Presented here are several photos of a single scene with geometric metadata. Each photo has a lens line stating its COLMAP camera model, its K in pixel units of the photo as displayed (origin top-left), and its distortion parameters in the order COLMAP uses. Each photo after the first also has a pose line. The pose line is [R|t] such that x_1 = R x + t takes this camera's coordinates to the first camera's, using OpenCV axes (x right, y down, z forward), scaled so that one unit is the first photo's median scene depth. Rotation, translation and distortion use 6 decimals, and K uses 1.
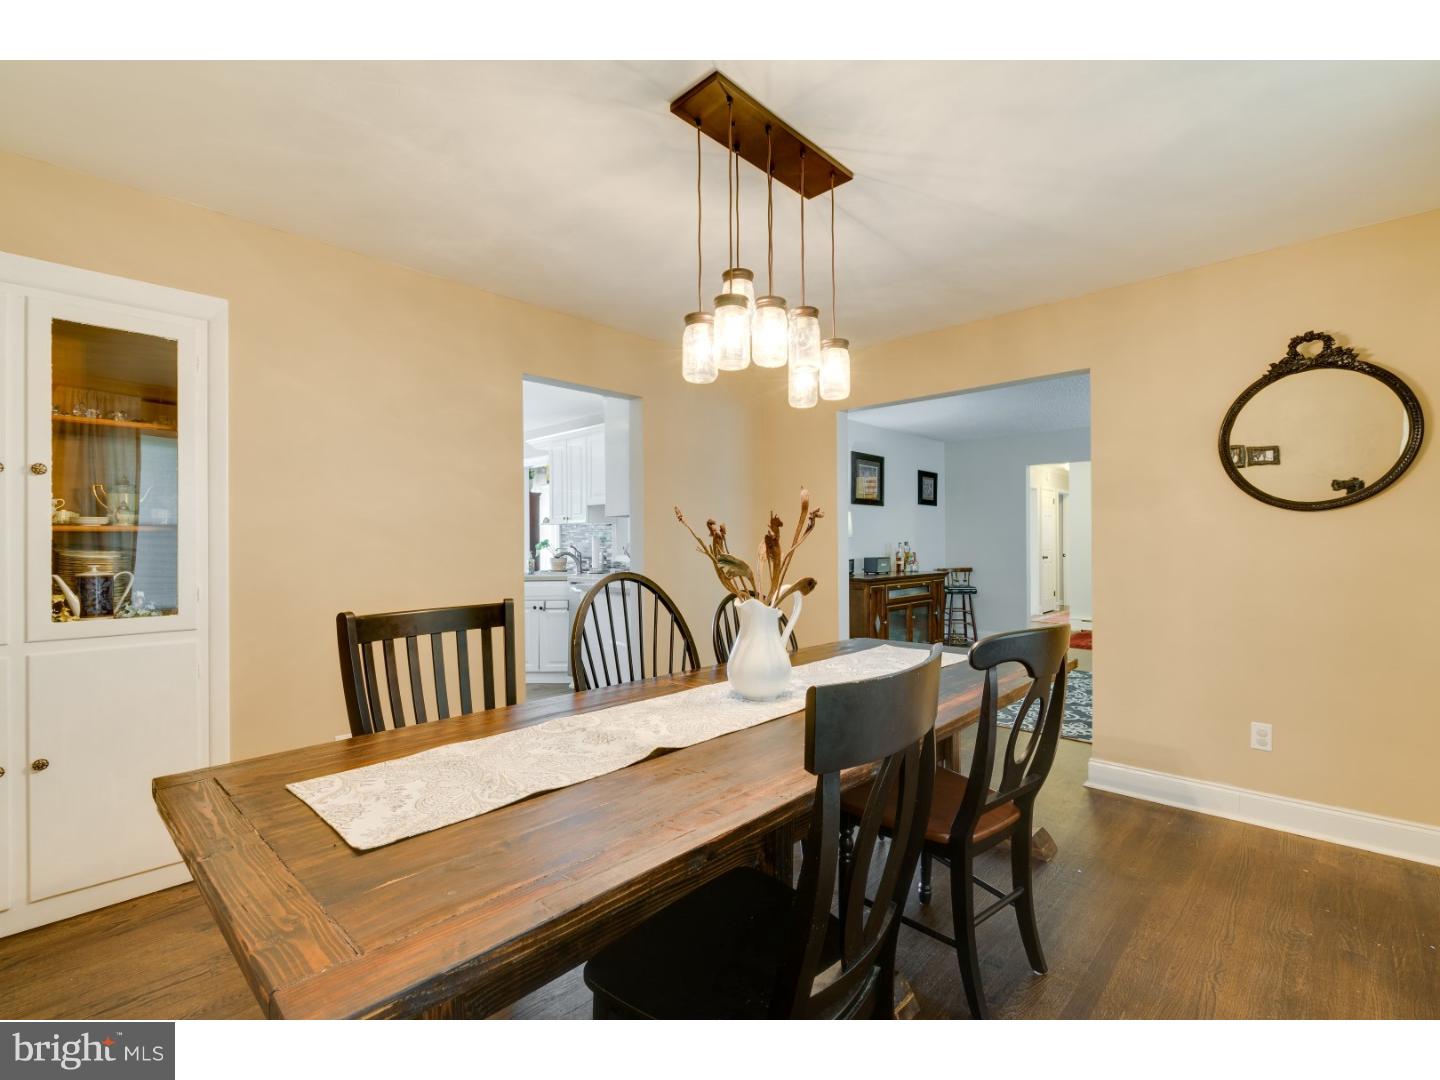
lens RADIAL K [[653.3, 0, 721.9], [0, 653.3, 543.9], [0, 0, 1]] dist [-0.002858, -0.000554]
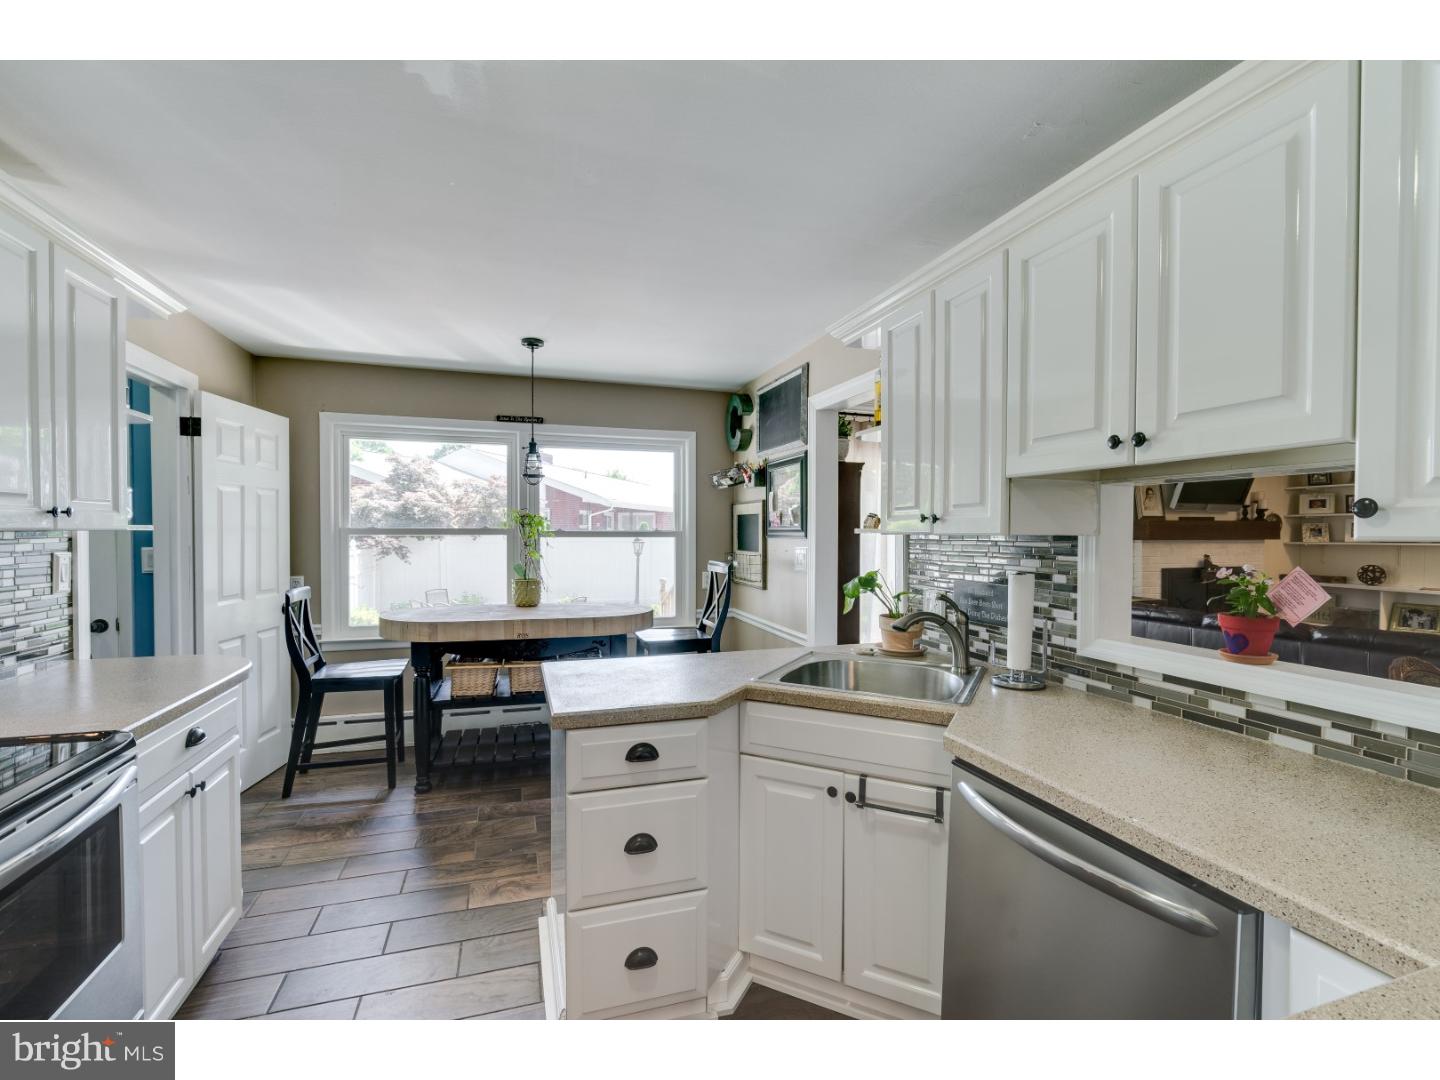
lens RADIAL K [[653.3, 0, 721.9], [0, 653.3, 543.9], [0, 0, 1]] dist [-0.002858, -0.000554]
pose [[0.872860, -0.002053, -0.487966, -0.148645], [0.012540, 0.999755, 0.018225, -0.030921], [0.487809, -0.022027, 0.872672, 0.587901]]
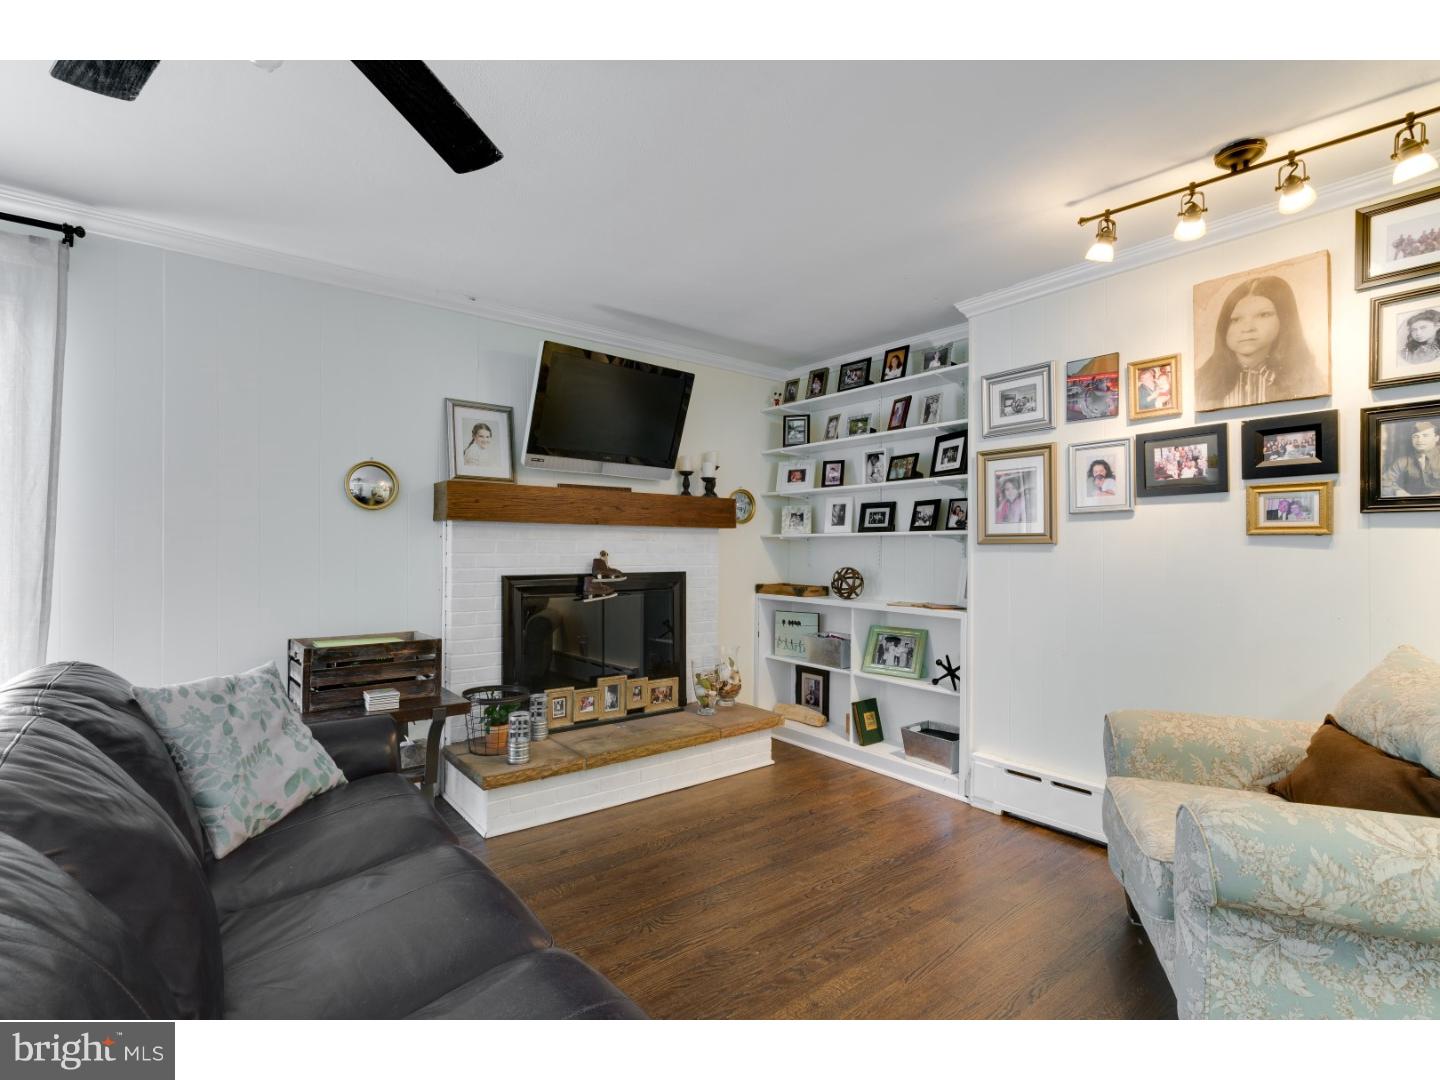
lens RADIAL K [[682.7, 0, 714.7], [0, 682.7, 543.5], [0, 0, 1]] dist [0.001030, -0.000149]
pose [[0.988609, -0.006920, -0.150349, 0.136643], [0.006618, 0.999975, -0.002512, 0.001520], [0.150363, 0.001488, 0.988630, 1.127127]]
